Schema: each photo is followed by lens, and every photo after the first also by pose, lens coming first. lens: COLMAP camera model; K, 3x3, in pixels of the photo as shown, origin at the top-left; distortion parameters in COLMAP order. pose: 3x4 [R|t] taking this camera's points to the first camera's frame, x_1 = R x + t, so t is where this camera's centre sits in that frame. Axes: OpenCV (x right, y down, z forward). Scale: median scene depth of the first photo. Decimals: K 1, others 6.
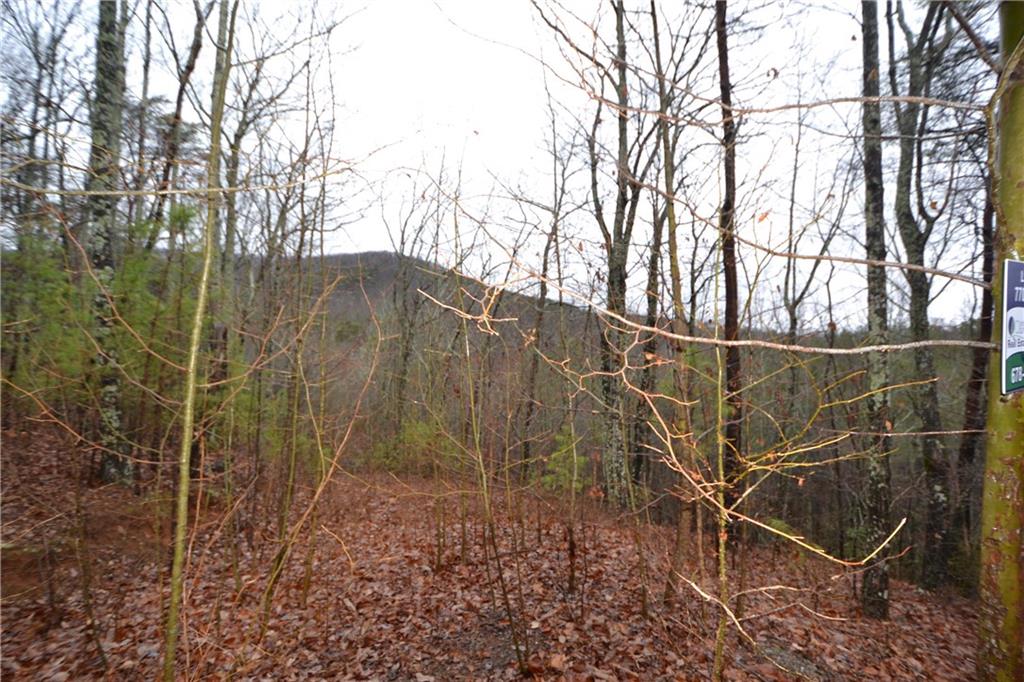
lens RADIAL K [[449.9, 0, 515.0], [0, 449.9, 340.8], [0, 0, 1]] dist [0.013636, -0.020055]
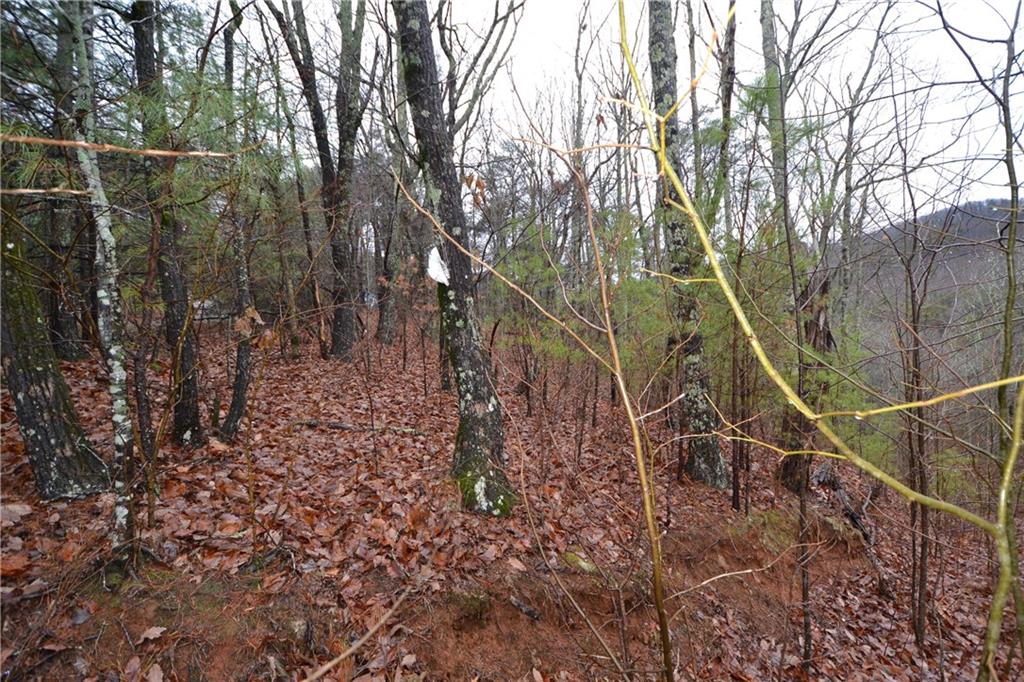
lens RADIAL K [[449.9, 0, 515.0], [0, 449.9, 340.8], [0, 0, 1]] dist [0.013636, -0.020055]
pose [[0.458233, -0.059635, -0.886830, -0.479365], [0.063357, 0.997400, -0.034333, 0.112283], [0.886571, -0.040455, 0.460820, 0.505728]]
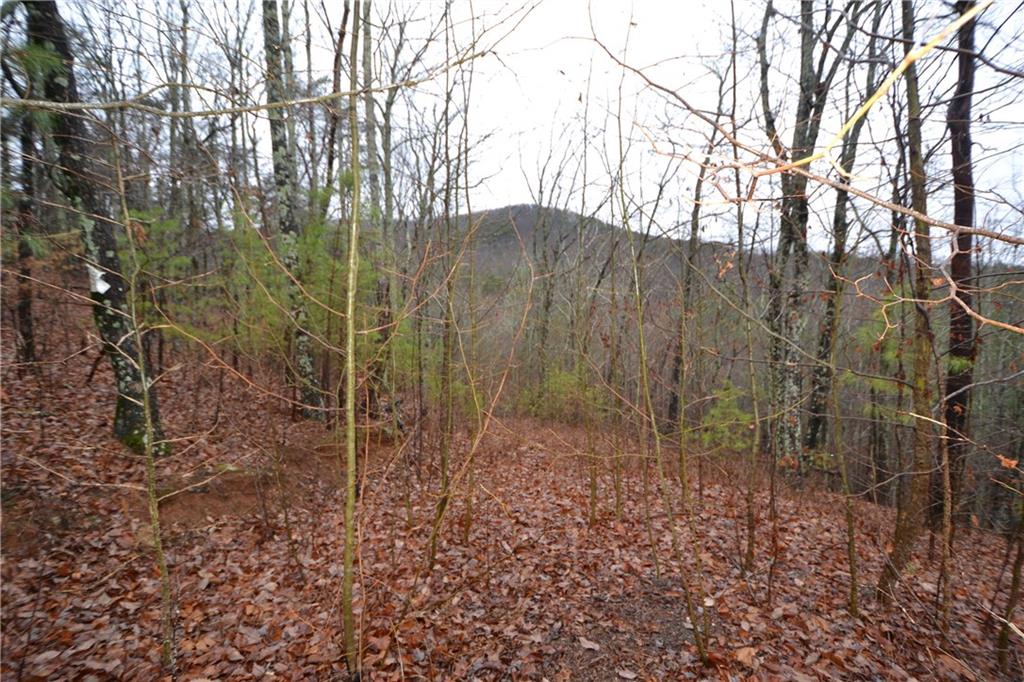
lens RADIAL K [[449.9, 0, 515.0], [0, 449.9, 340.8], [0, 0, 1]] dist [0.013636, -0.020055]
pose [[0.953050, -0.001739, -0.302807, -0.040653], [0.034838, 0.993973, 0.103941, 0.014698], [0.300801, -0.109610, 0.947367, 0.089811]]
